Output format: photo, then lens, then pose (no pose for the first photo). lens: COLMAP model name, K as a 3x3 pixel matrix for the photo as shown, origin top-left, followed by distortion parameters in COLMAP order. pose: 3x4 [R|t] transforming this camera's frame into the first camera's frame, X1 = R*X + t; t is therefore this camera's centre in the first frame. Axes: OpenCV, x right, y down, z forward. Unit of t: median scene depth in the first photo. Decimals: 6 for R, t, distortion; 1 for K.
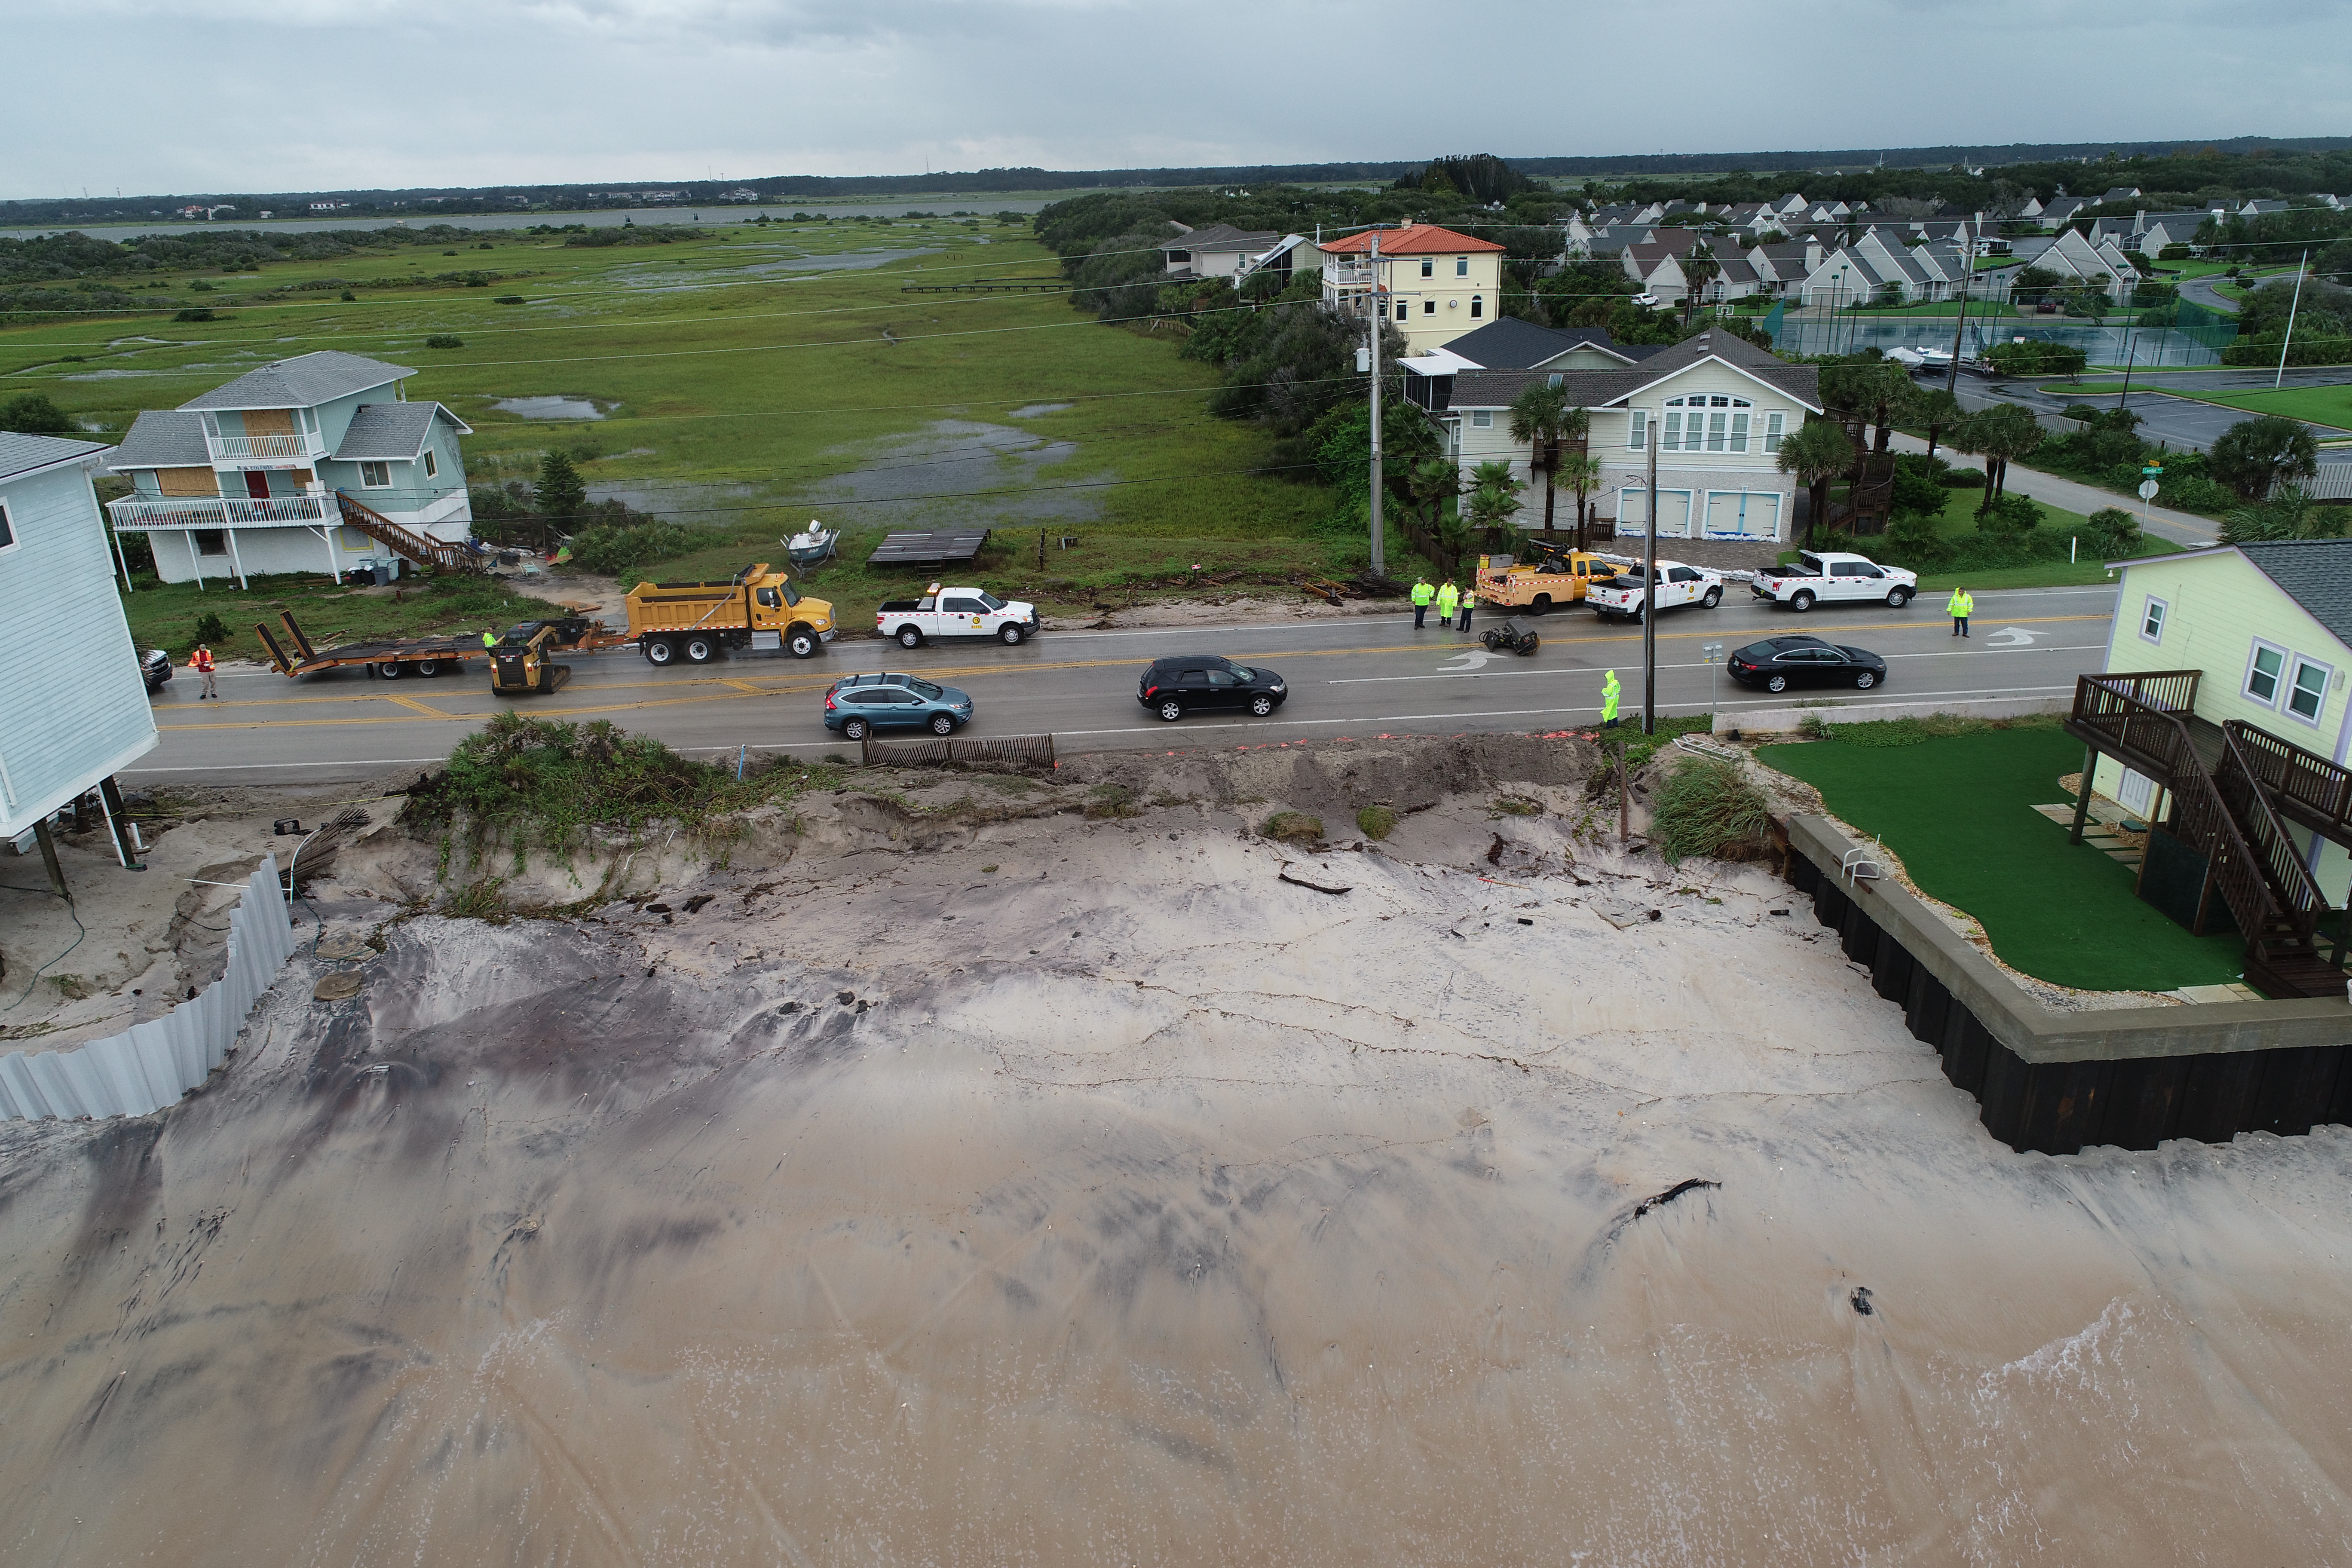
lens RADIAL K [[1554.3, 0, 1179.2], [0, 1554.3, 785.2], [0, 0, 1]] dist [-0.002387, -0.006895]
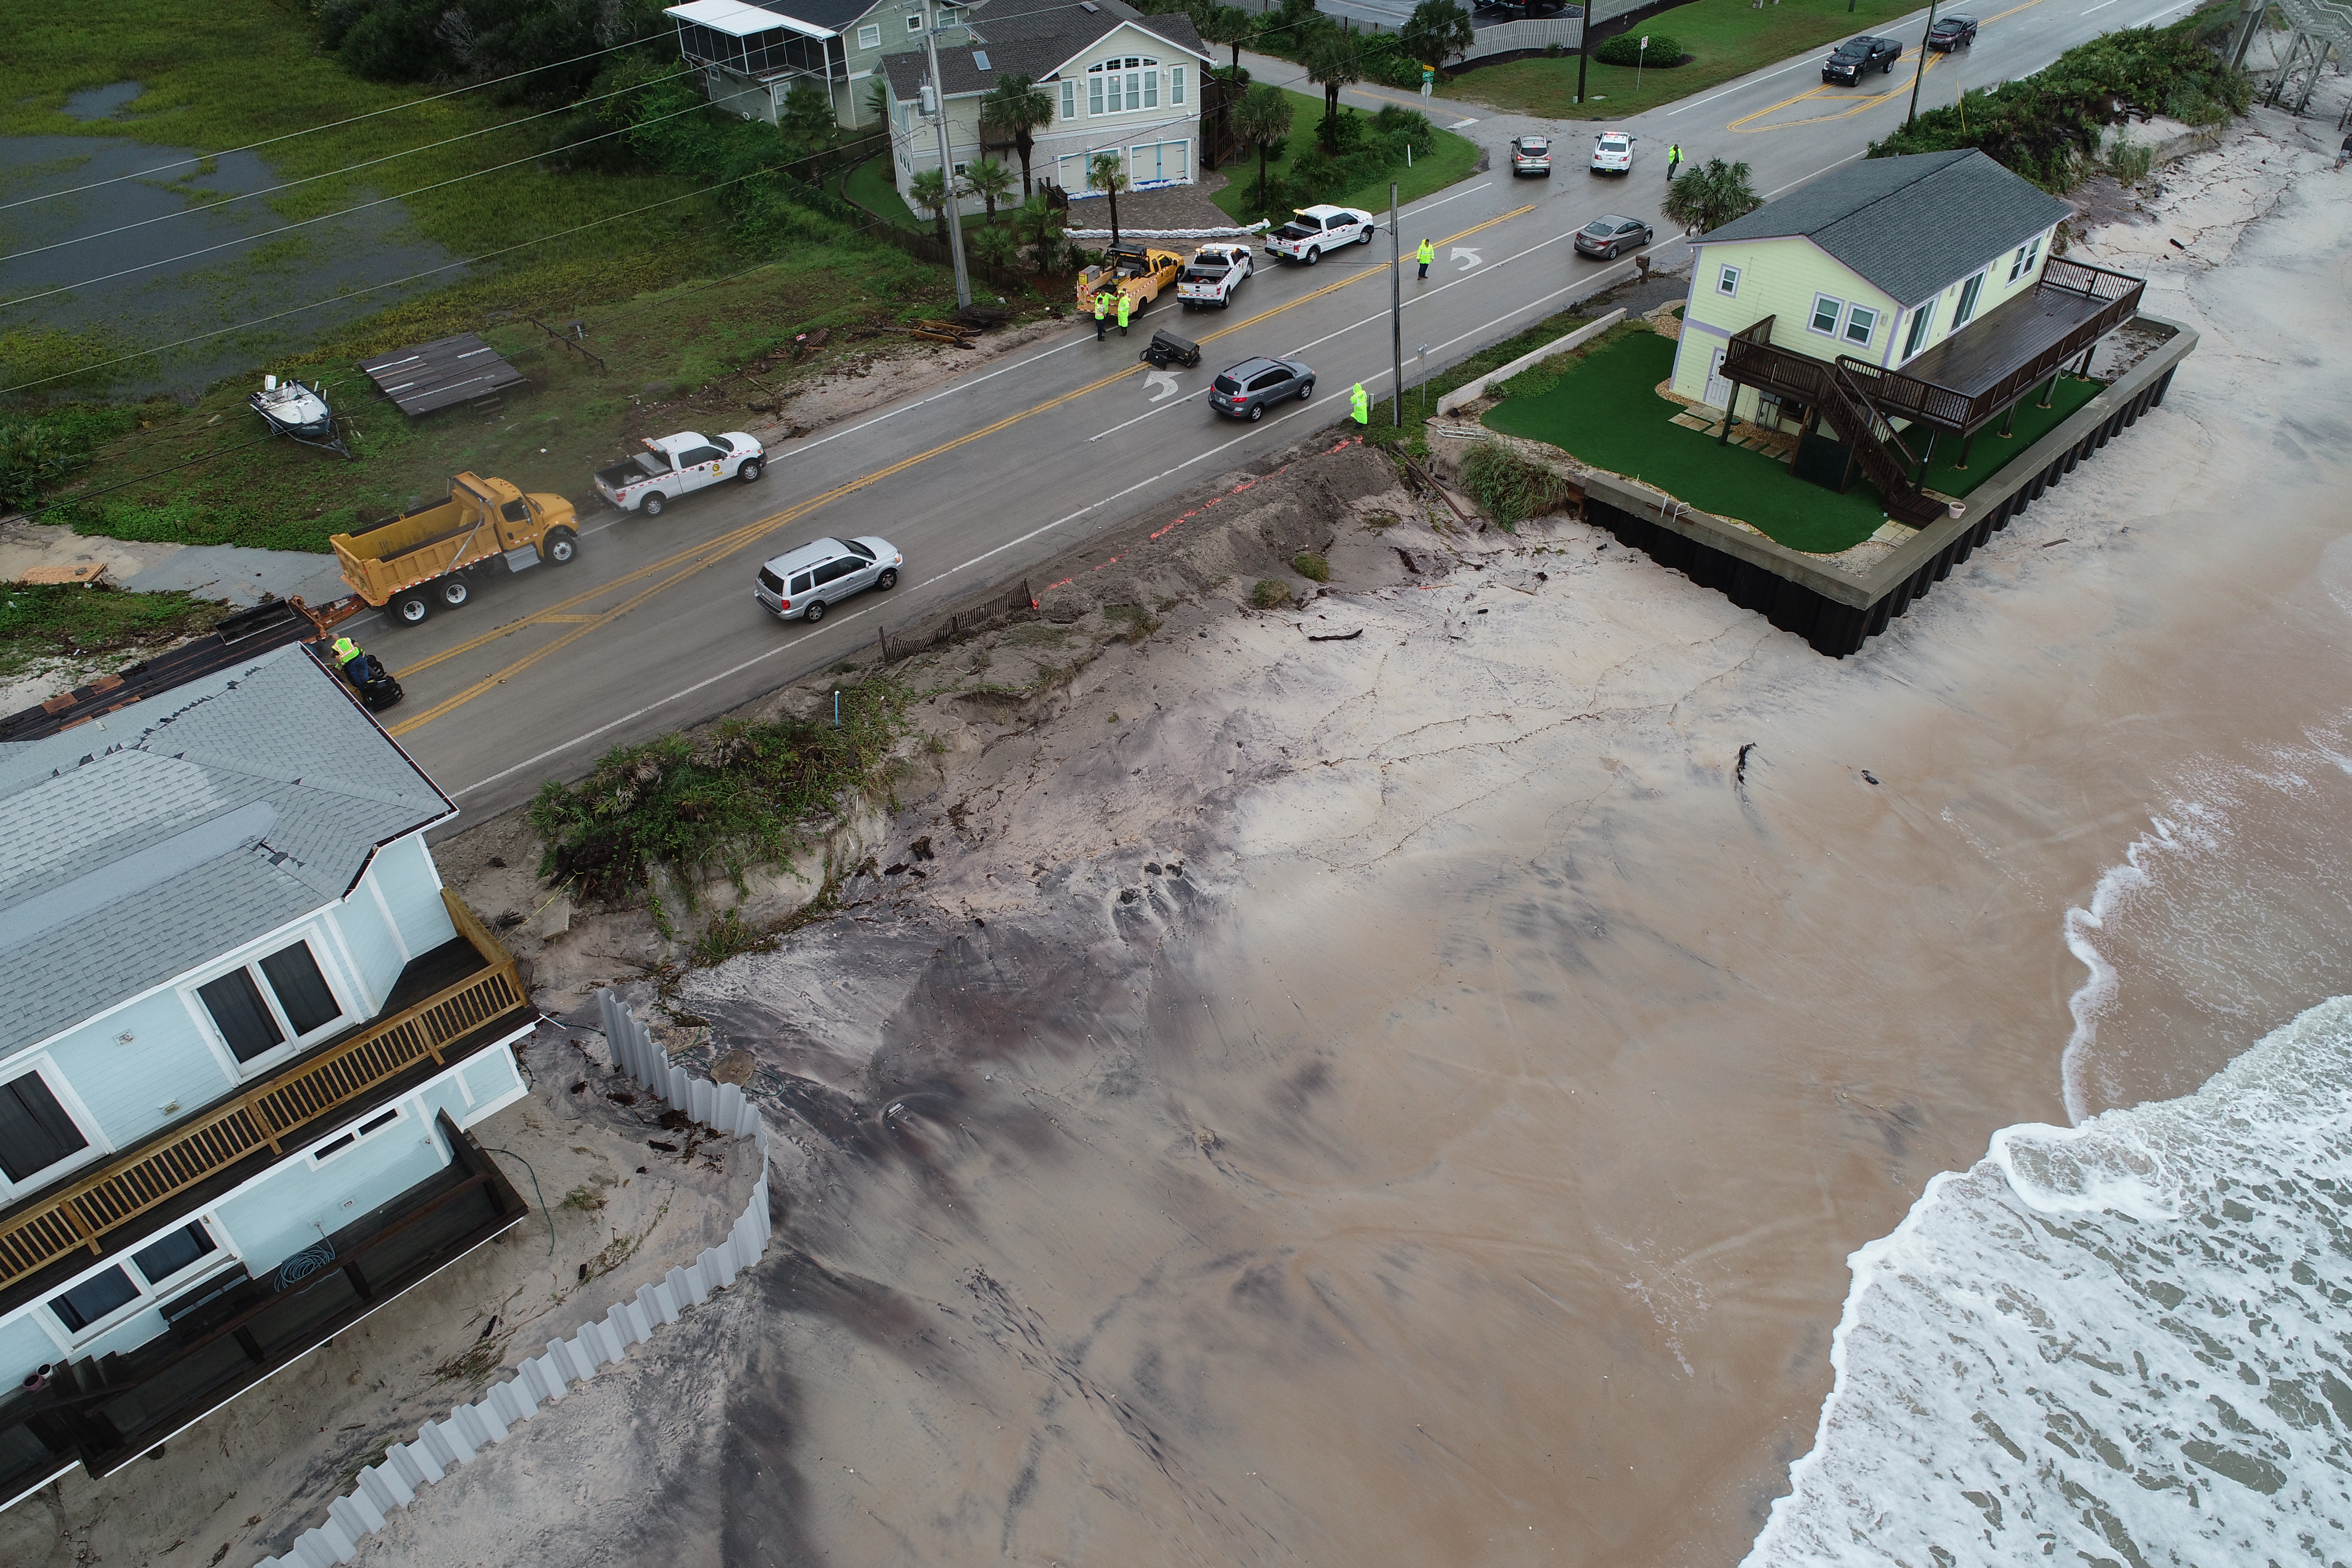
lens RADIAL K [[1554.3, 0, 1179.2], [0, 1554.3, 785.2], [0, 0, 1]] dist [-0.002387, -0.006895]
pose [[0.765466, -0.389255, 0.512388, -0.700759], [0.221603, 0.907040, 0.358010, -0.304485], [-0.604114, -0.160498, 0.780568, 0.070344]]
